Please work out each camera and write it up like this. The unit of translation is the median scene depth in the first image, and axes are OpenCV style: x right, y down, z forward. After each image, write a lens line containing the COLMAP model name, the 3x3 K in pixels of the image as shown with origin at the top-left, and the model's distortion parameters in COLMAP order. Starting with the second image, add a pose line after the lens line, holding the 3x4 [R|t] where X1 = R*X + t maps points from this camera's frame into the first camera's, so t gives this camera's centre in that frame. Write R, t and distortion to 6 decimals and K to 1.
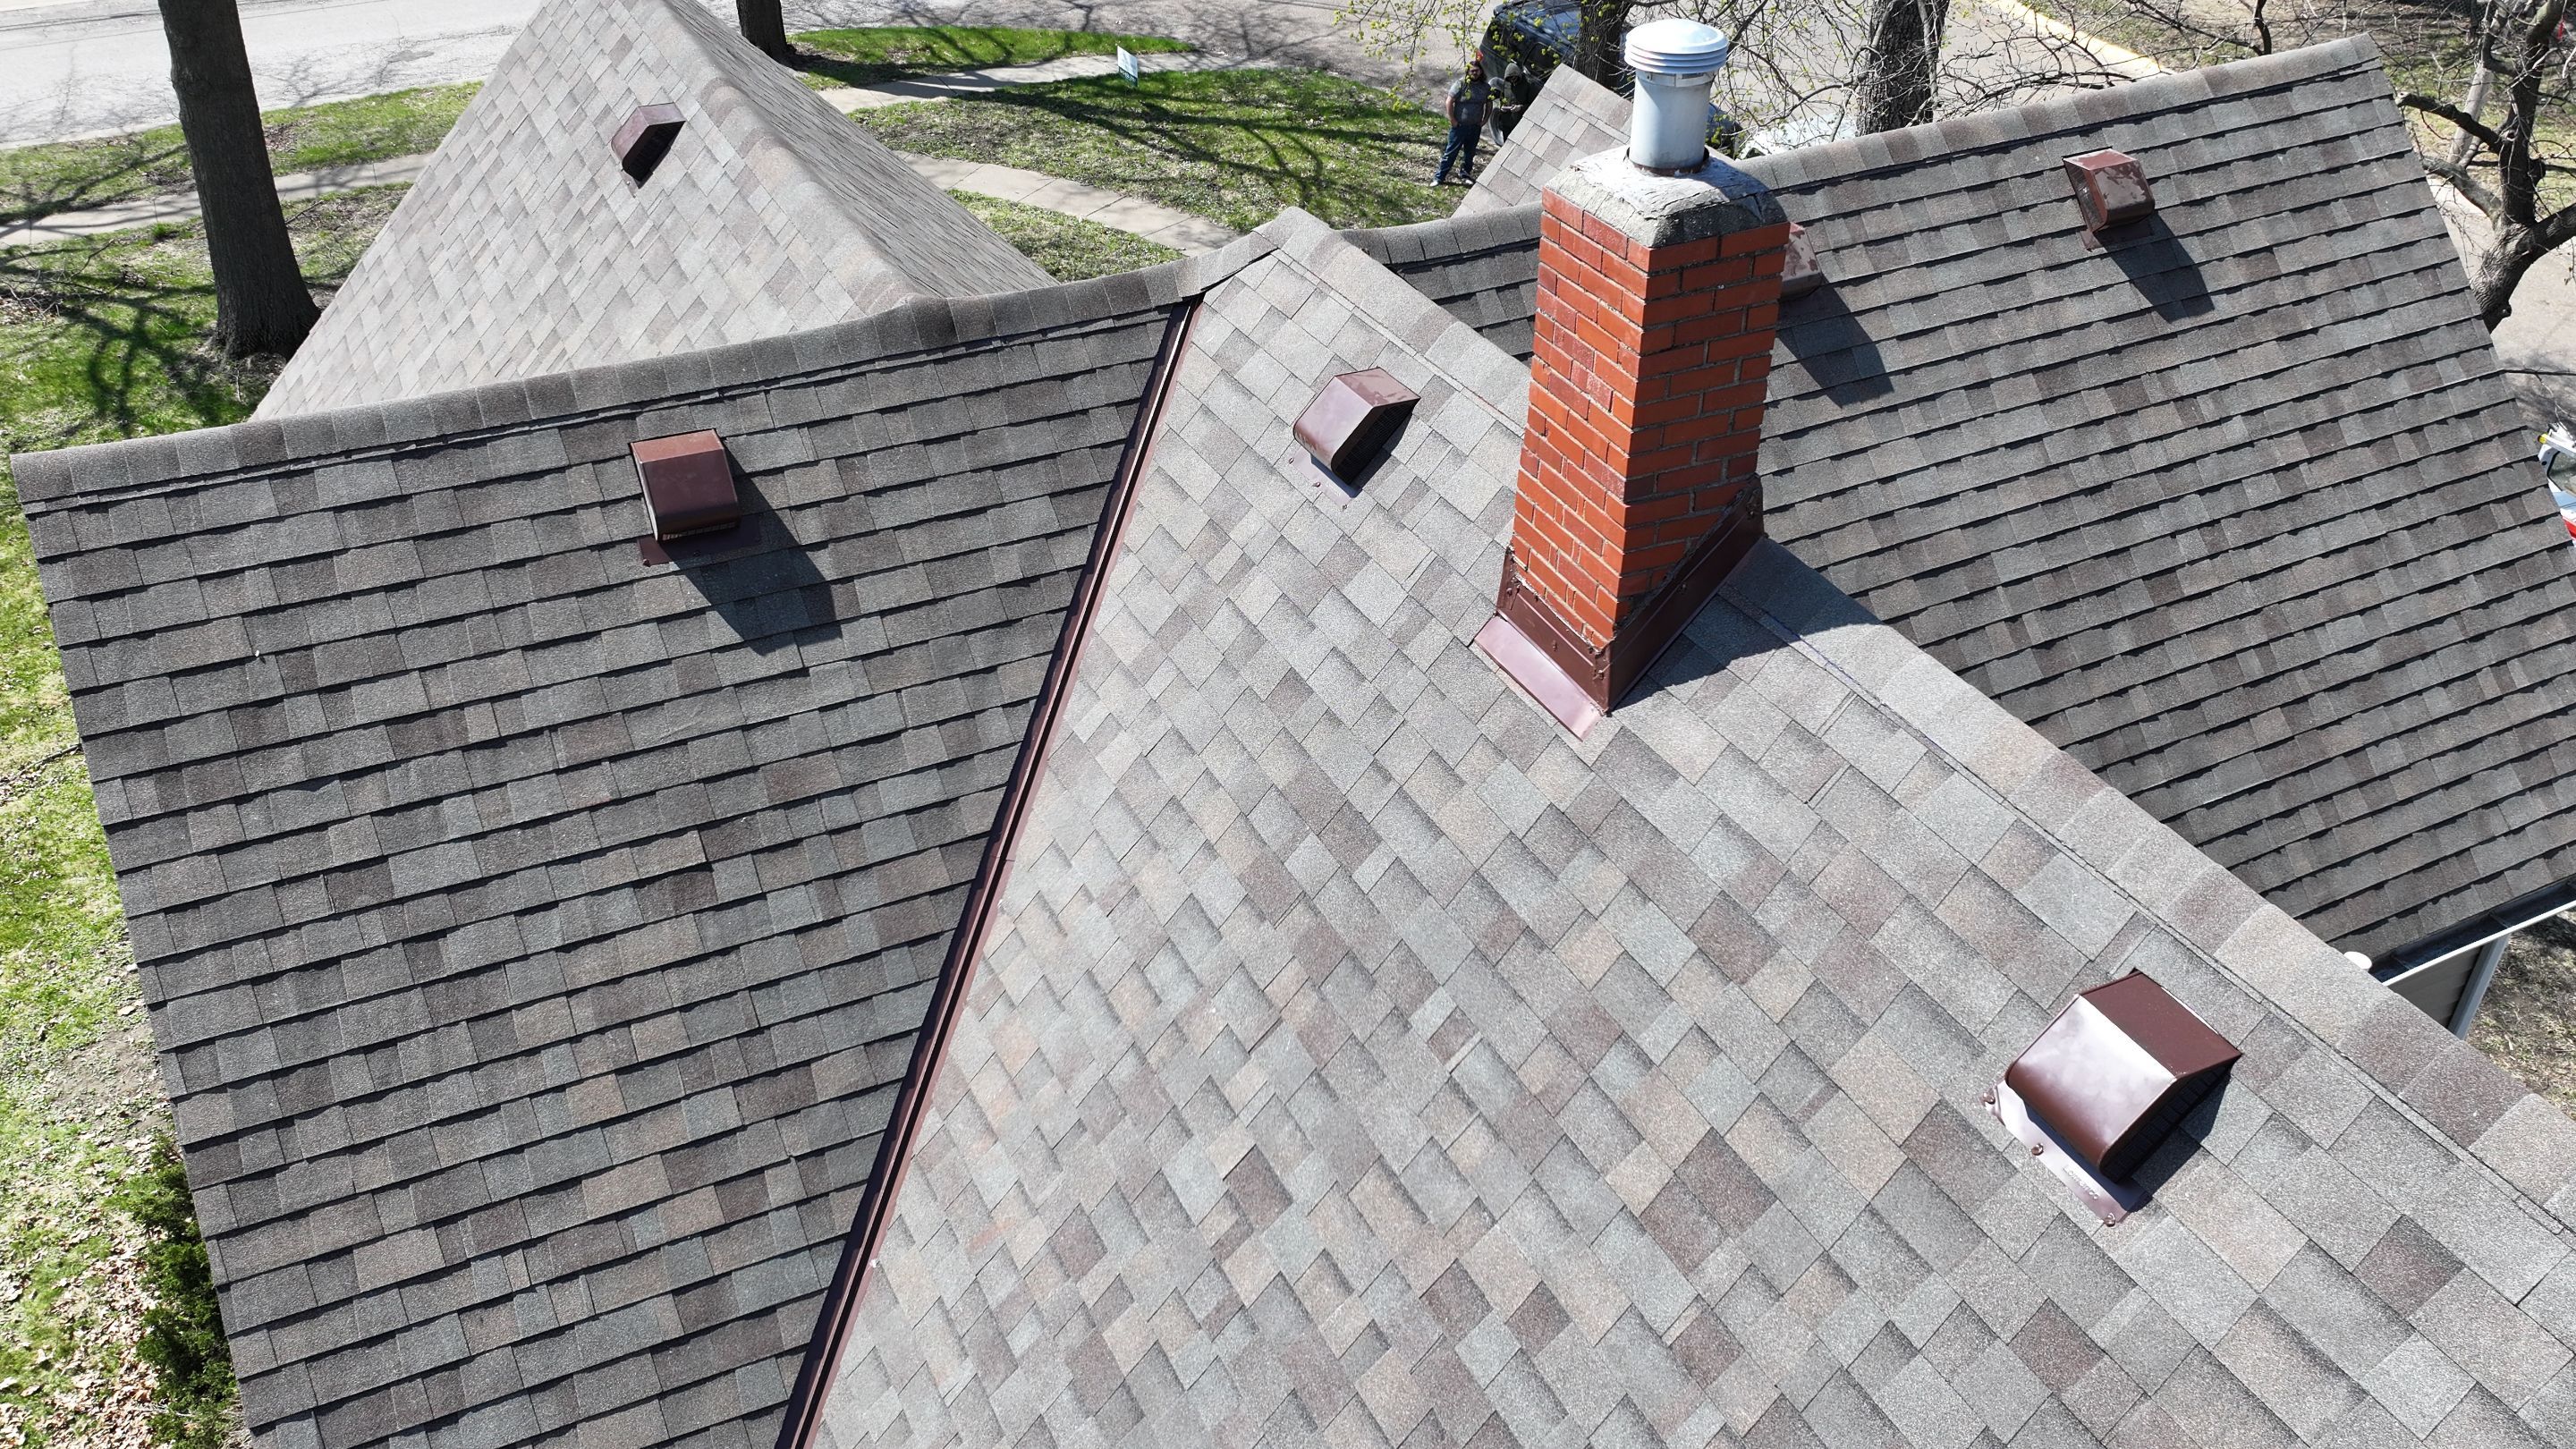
lens RADIAL K [[2074.5, 0, 1288.8], [0, 2074.5, 723.6], [0, 0, 1]] dist [0.008698, -0.009710]
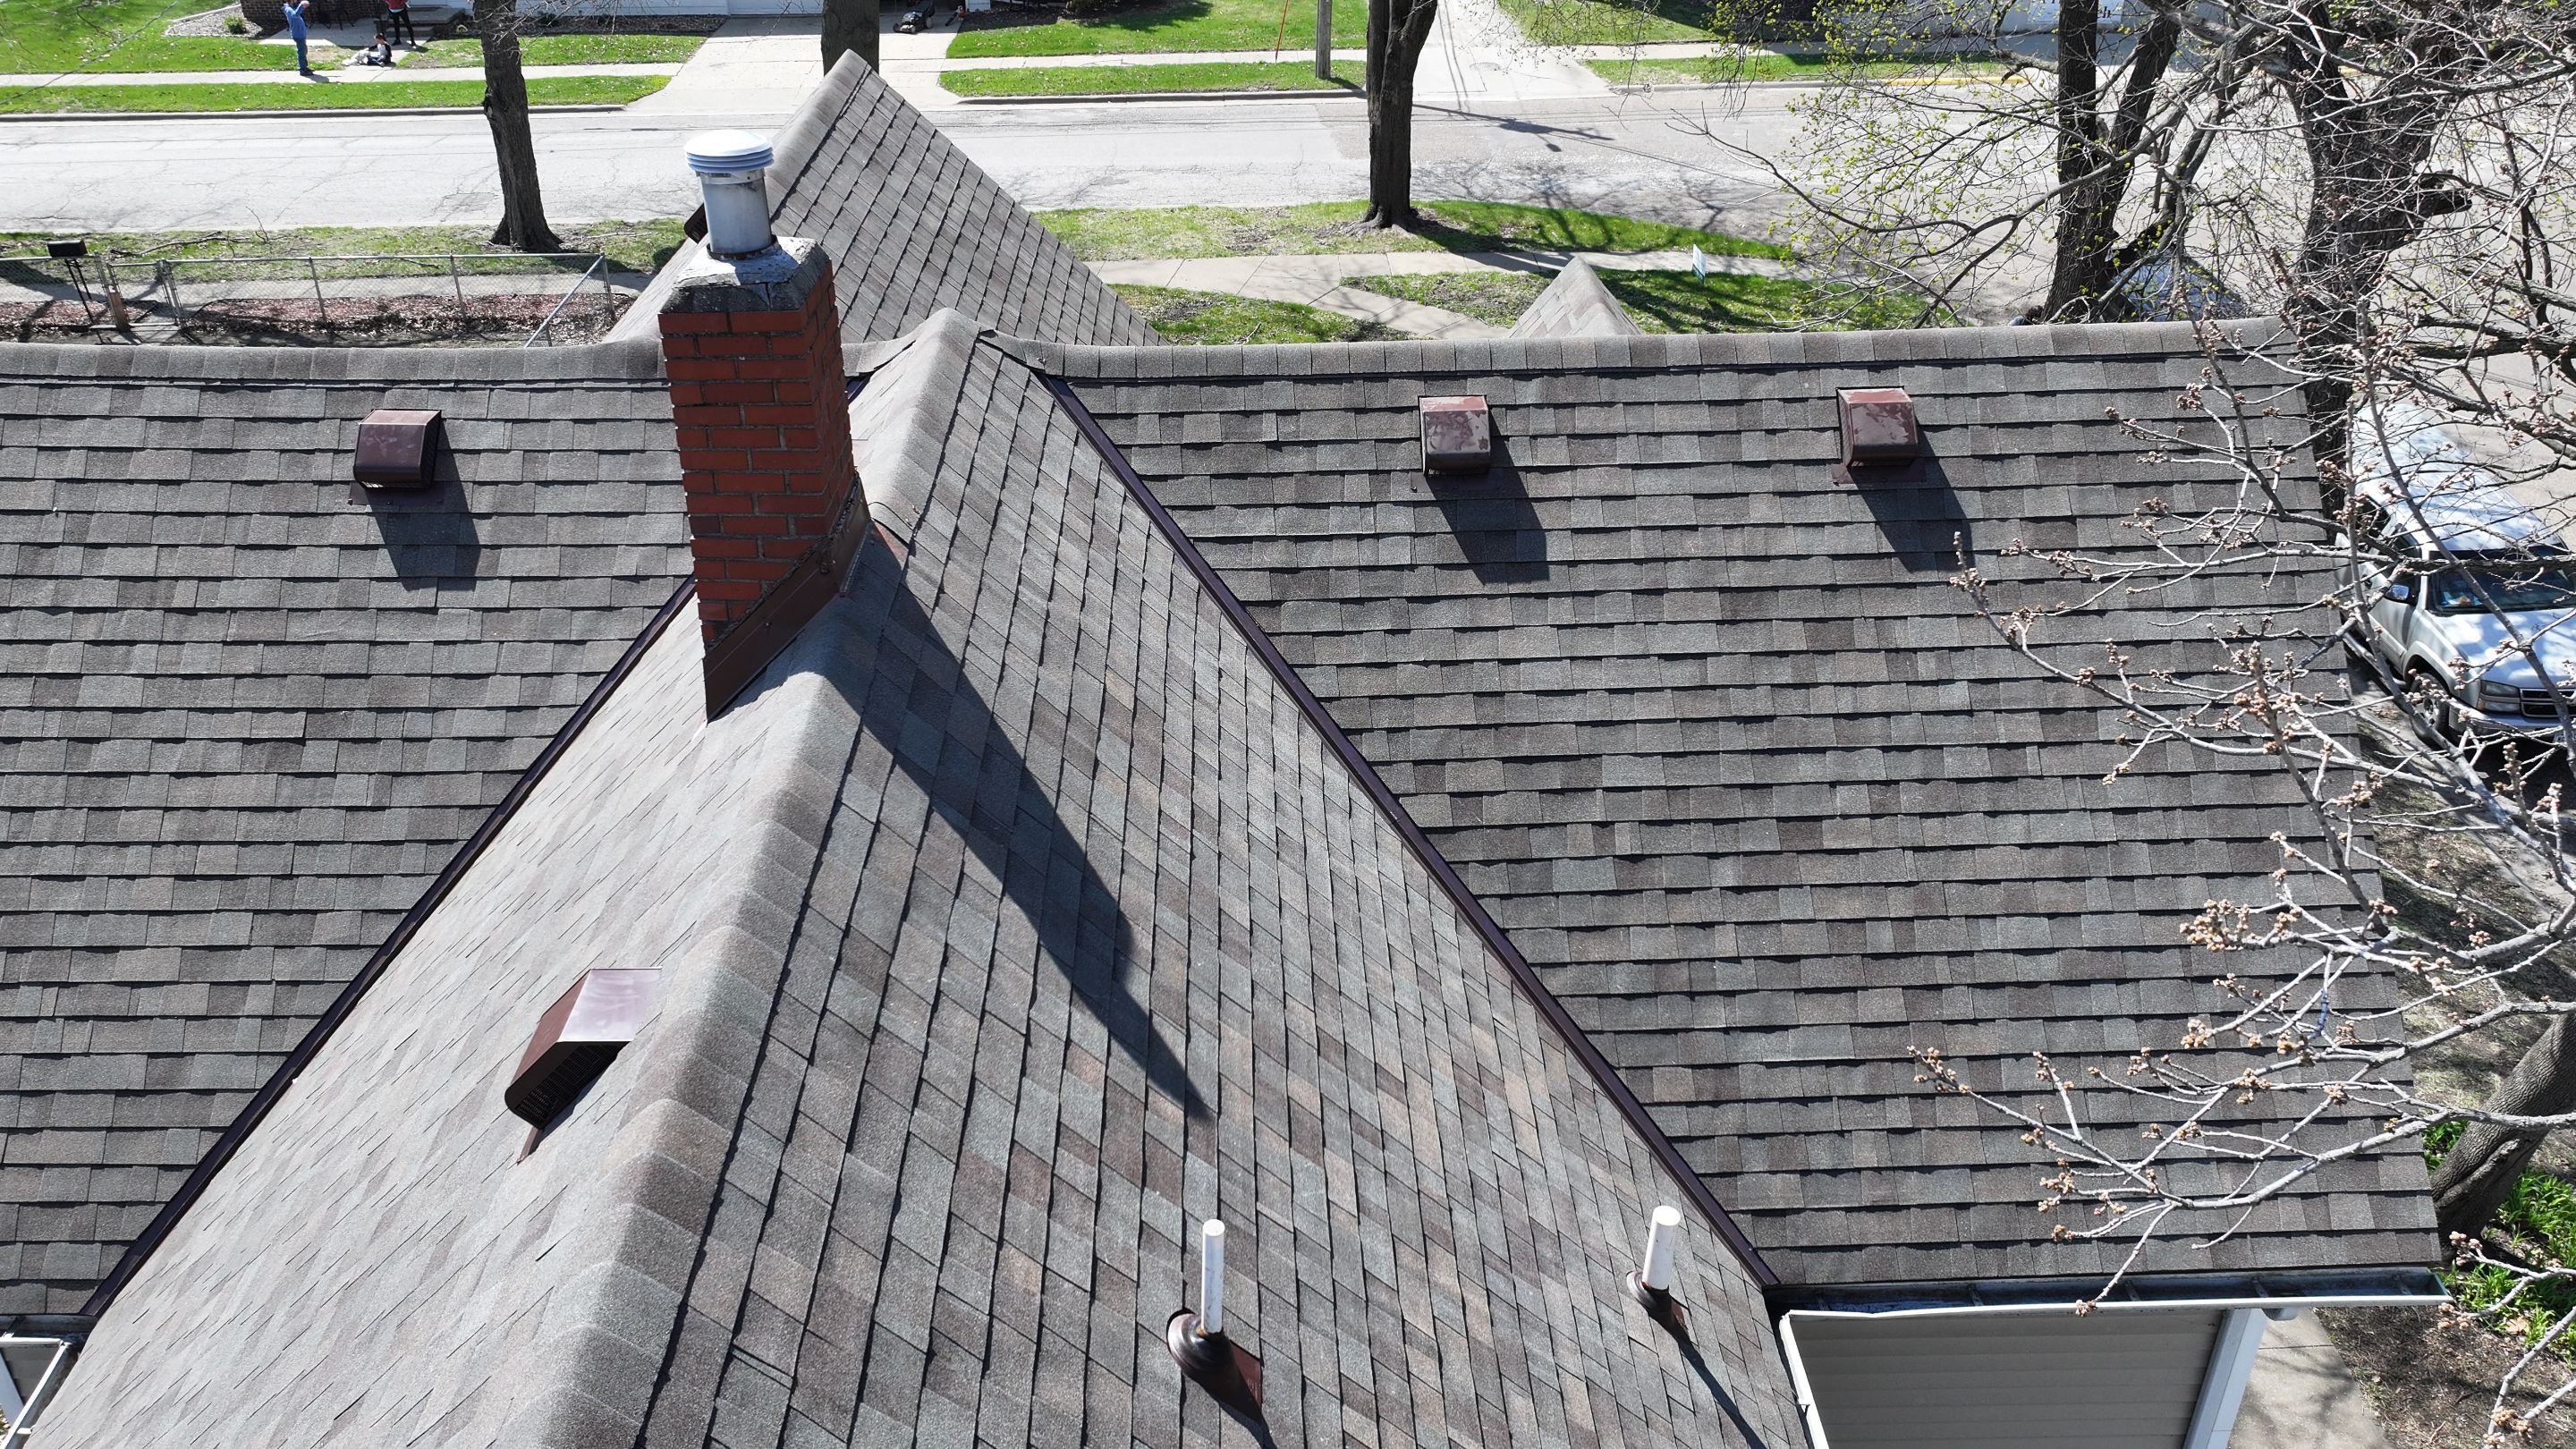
lens RADIAL K [[2074.5, 0, 1290.9], [0, 2074.5, 725.5], [0, 0, 1]] dist [0.008698, -0.009710]
pose [[0.911652, 0.201827, -0.357990, 0.557370], [-0.232213, 0.971690, -0.043531, -0.018864], [0.339070, 0.122815, 0.932710, 0.028584]]
